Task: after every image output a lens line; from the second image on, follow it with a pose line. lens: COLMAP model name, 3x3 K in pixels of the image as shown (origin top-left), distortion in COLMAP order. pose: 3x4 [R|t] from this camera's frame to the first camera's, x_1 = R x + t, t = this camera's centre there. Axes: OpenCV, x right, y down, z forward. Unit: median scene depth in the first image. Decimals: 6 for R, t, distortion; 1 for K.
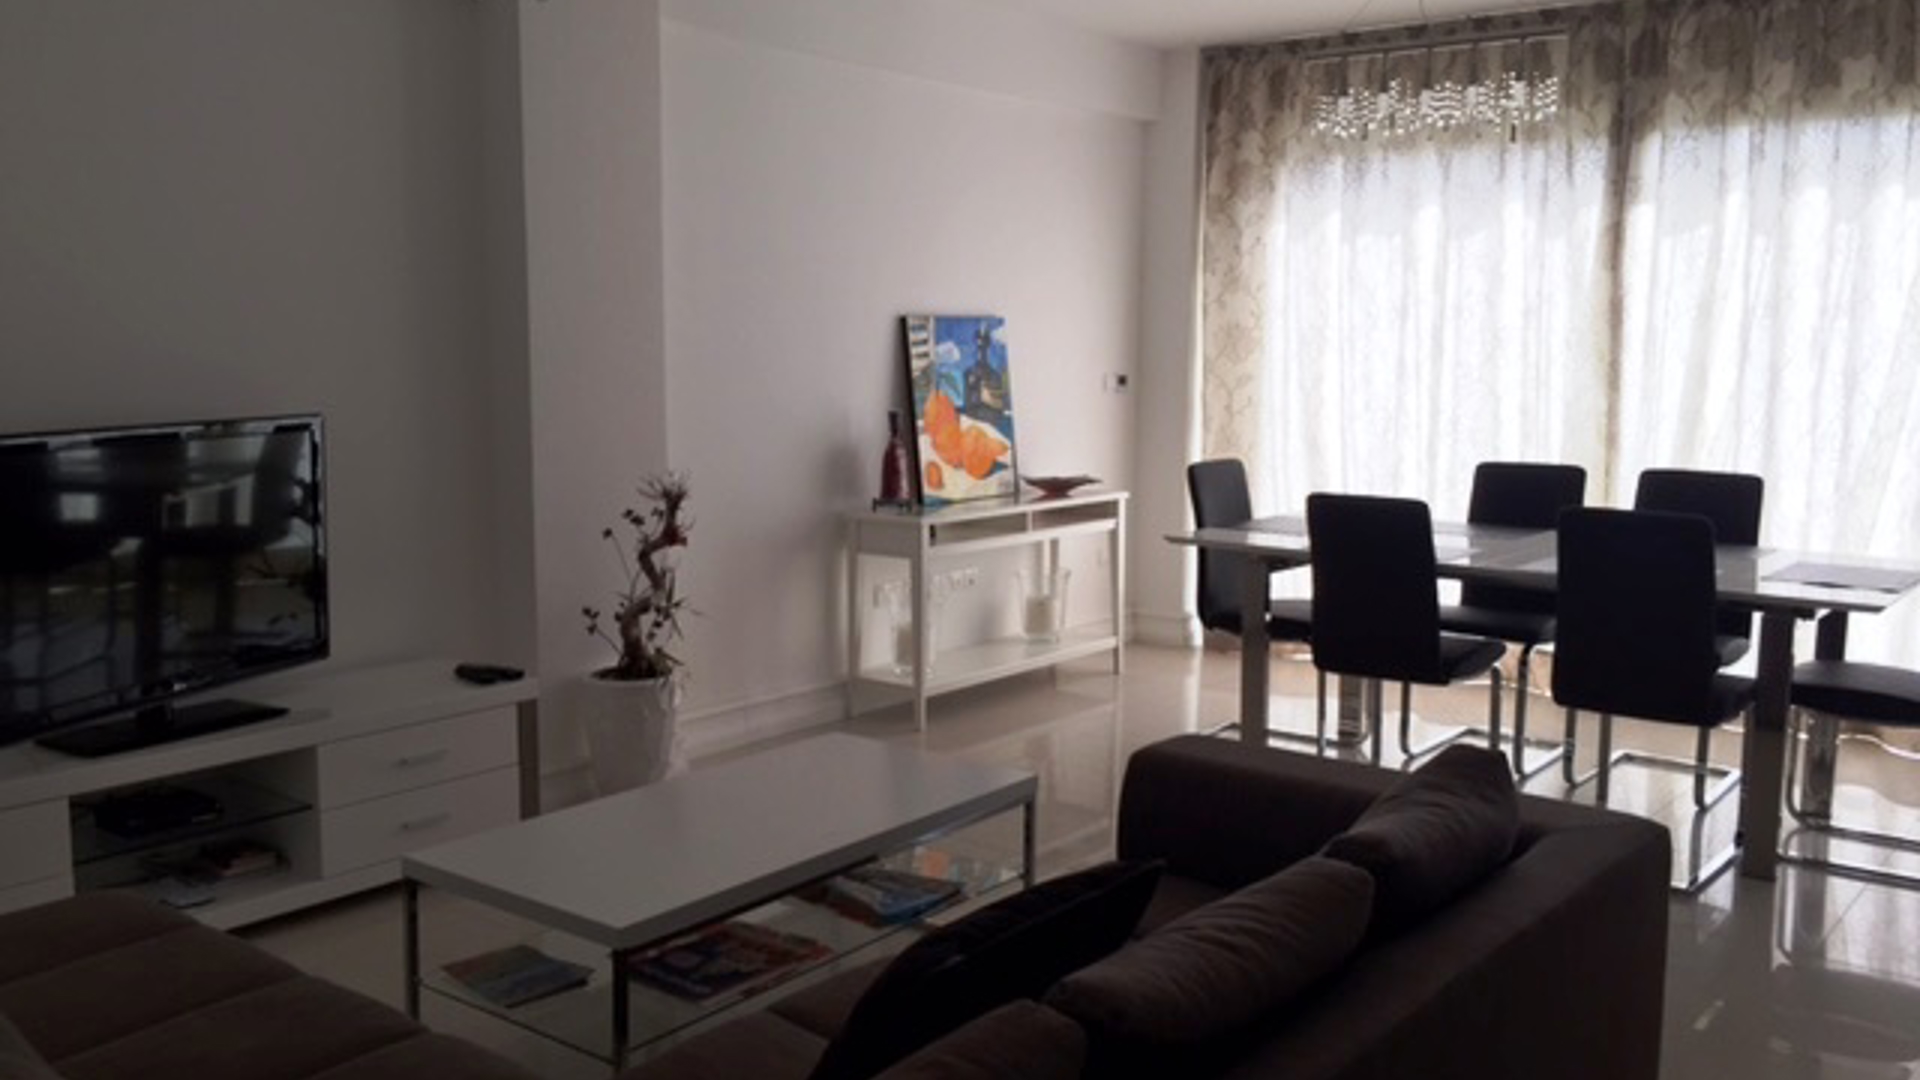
lens RADIAL K [[1632.5, 0, 962.7], [0, 1632.5, 543.1], [0, 0, 1]] dist [0.030867, -0.053591]
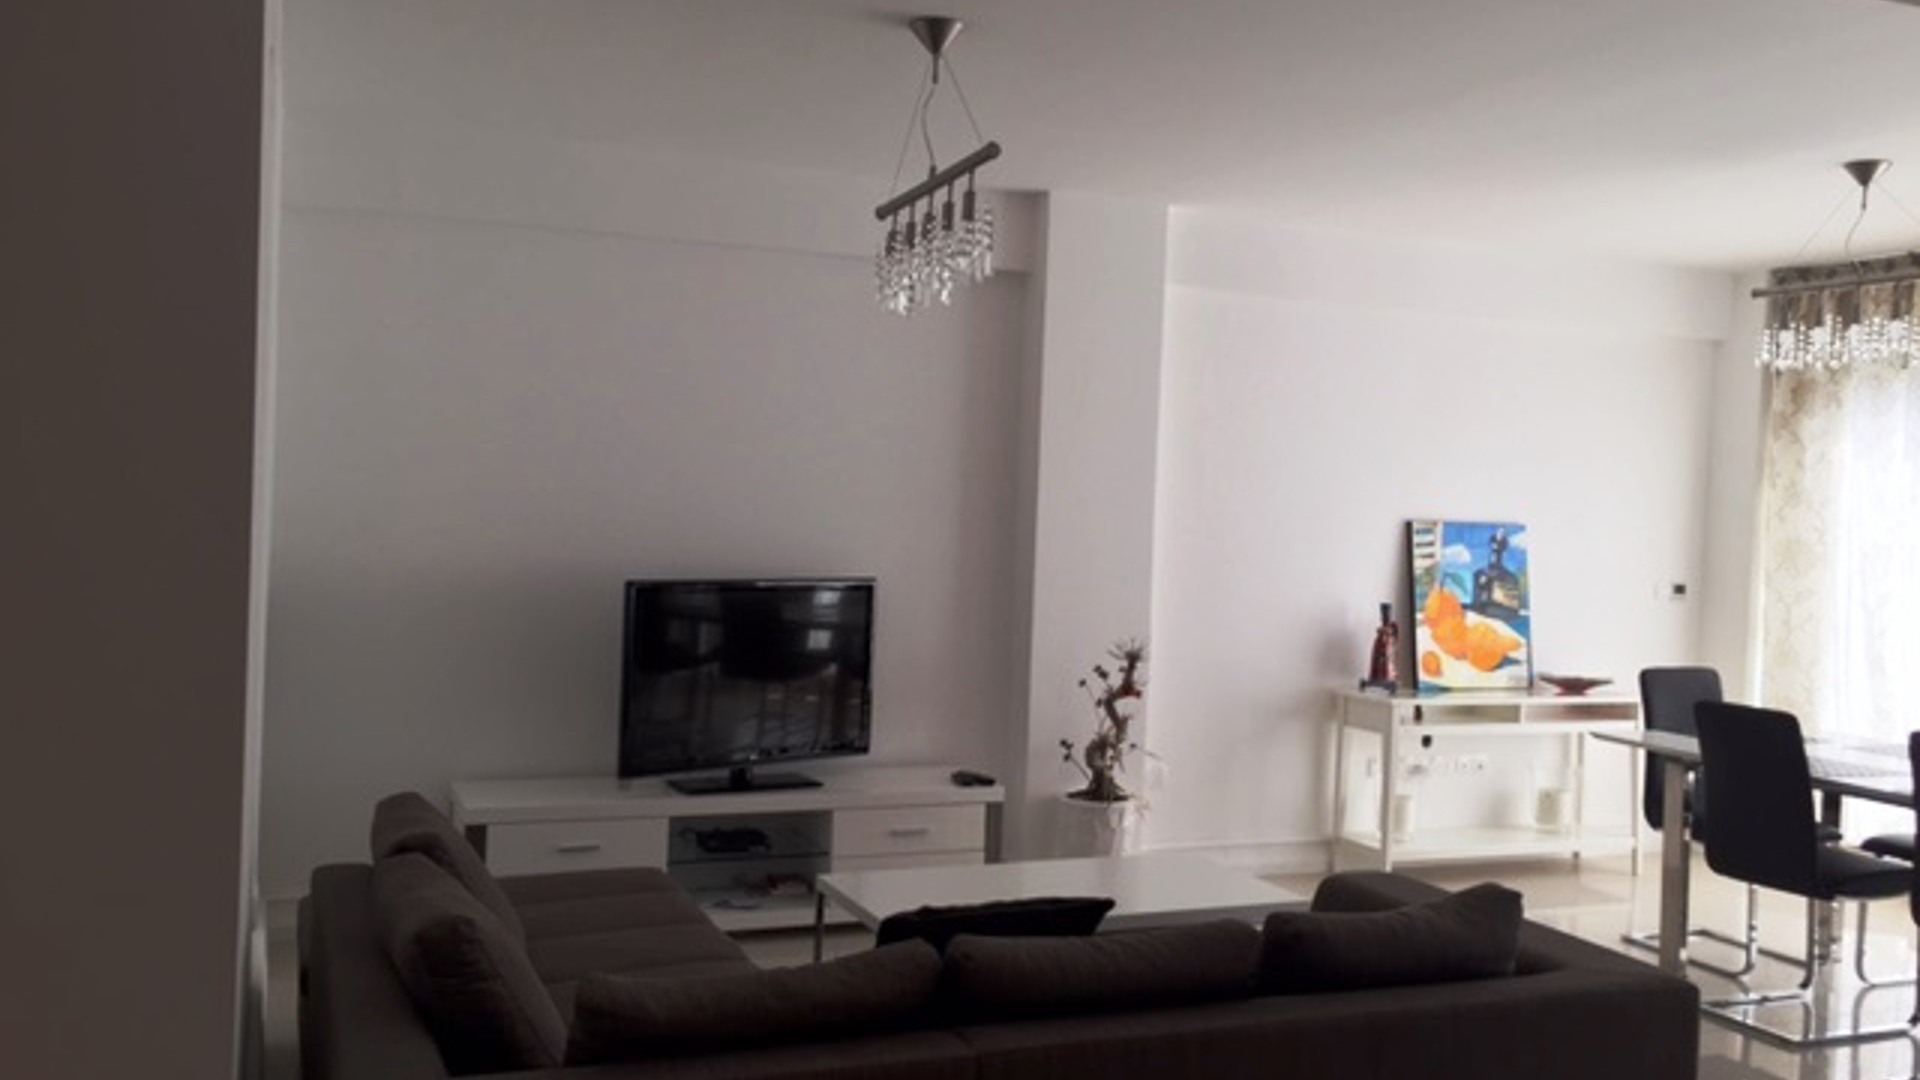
lens RADIAL K [[1632.5, 0, 953.3], [0, 1632.5, 527.6], [0, 0, 1]] dist [0.030867, -0.053591]
pose [[0.870143, 0.035241, -0.491538, 0.240944], [-0.094938, 0.990743, -0.097032, 0.005477], [0.483569, 0.131098, 0.865433, -0.129711]]
